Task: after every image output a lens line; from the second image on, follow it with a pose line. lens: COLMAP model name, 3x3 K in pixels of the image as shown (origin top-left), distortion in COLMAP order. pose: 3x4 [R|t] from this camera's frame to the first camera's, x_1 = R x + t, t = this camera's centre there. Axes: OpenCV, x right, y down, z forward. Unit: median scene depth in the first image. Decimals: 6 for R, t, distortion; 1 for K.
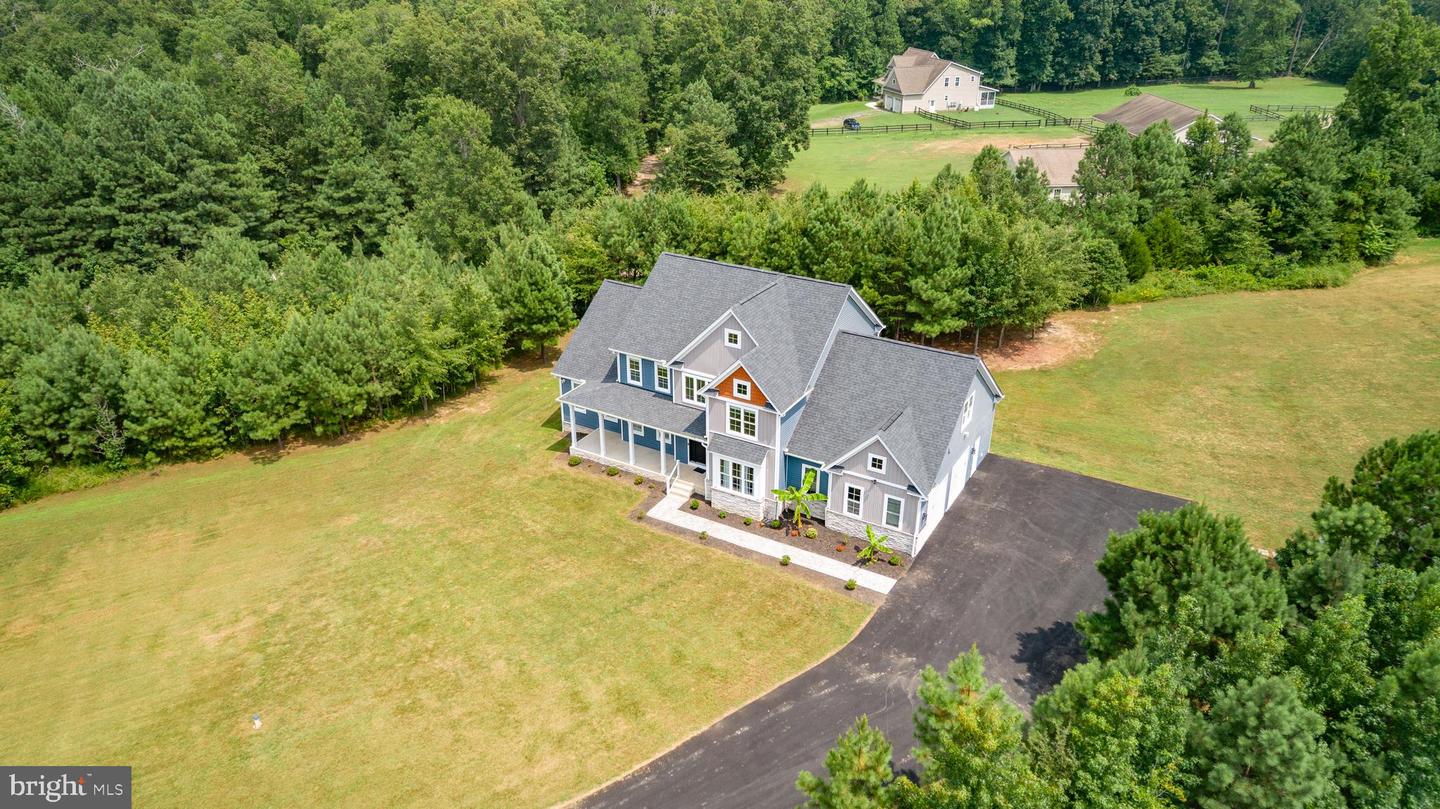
lens RADIAL K [[971.3, 0, 718.0], [0, 971.3, 405.6], [0, 0, 1]] dist [-0.010930, 0.009726]
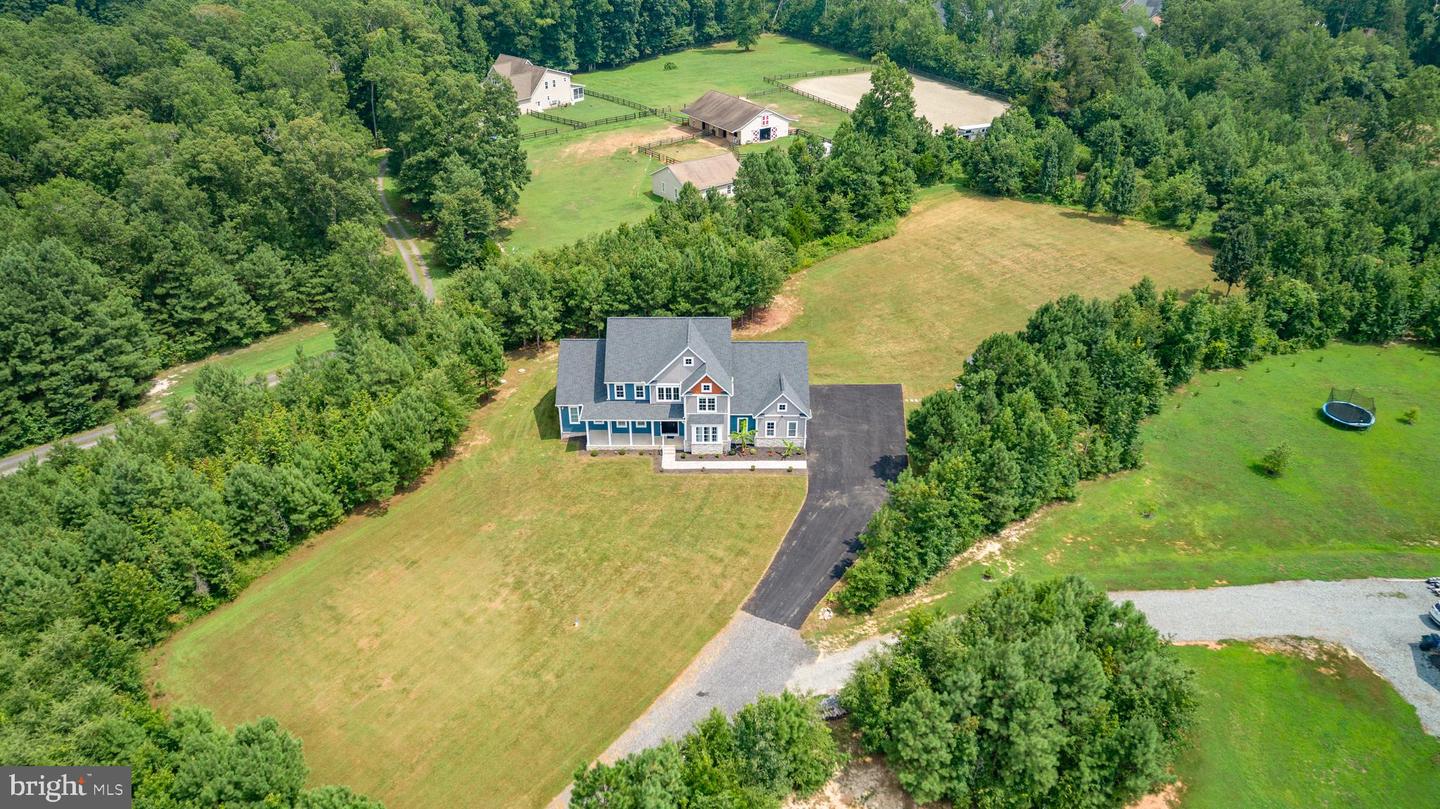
lens RADIAL K [[971.3, 0, 718.0], [0, 971.3, 405.6], [0, 0, 1]] dist [-0.010930, 0.009726]
pose [[0.861056, -0.260706, 0.436596, -0.555019], [0.223914, 0.965245, 0.134775, -0.163872], [-0.456558, -0.018289, 0.889505, -0.475244]]
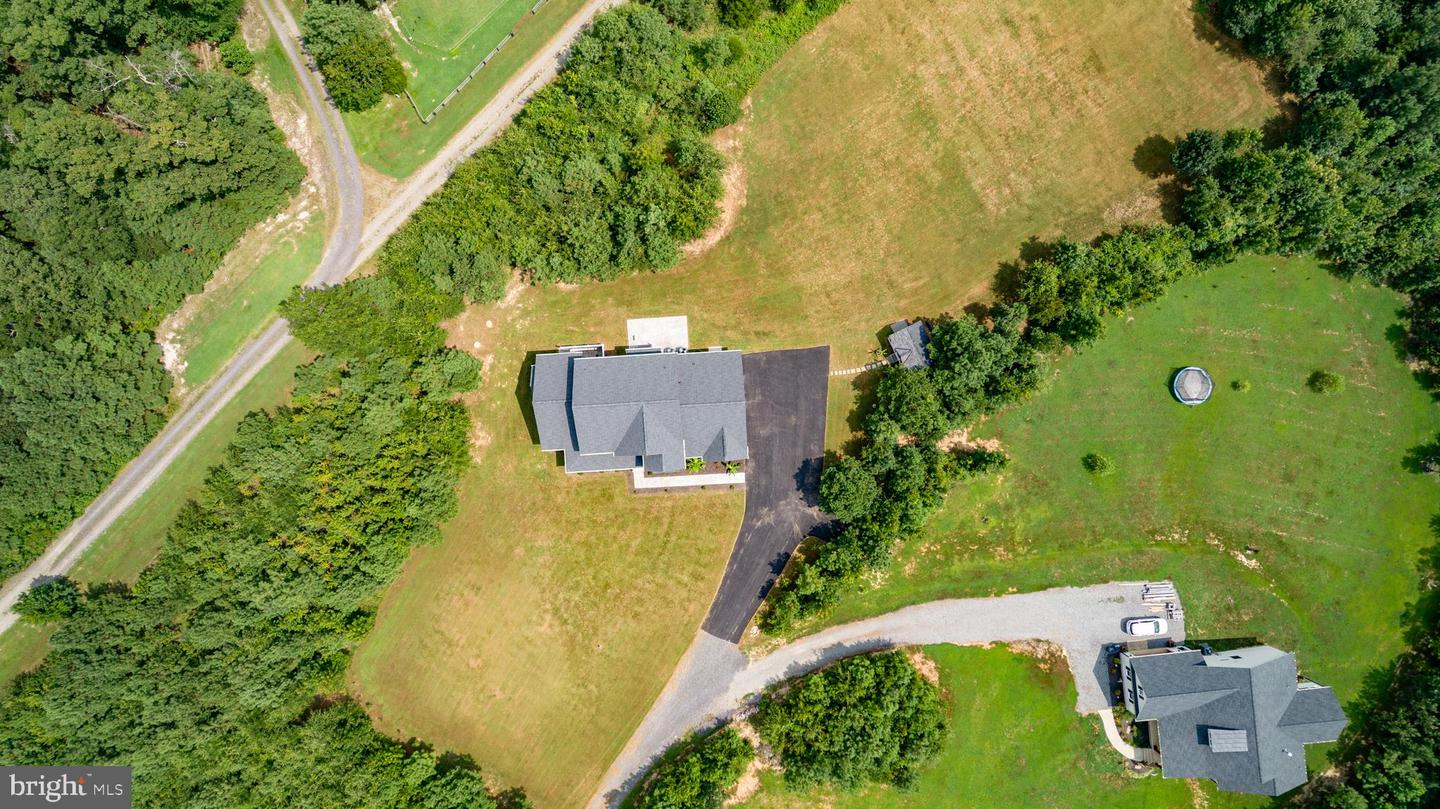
lens RADIAL K [[971.3, 0, 718.0], [0, 971.3, 405.6], [0, 0, 1]] dist [-0.010930, 0.009726]
pose [[0.828296, -0.560280, -0.003444, 0.159428], [0.249566, 0.363432, 0.897571, -1.521801], [-0.501640, -0.744314, 0.440856, 0.012873]]
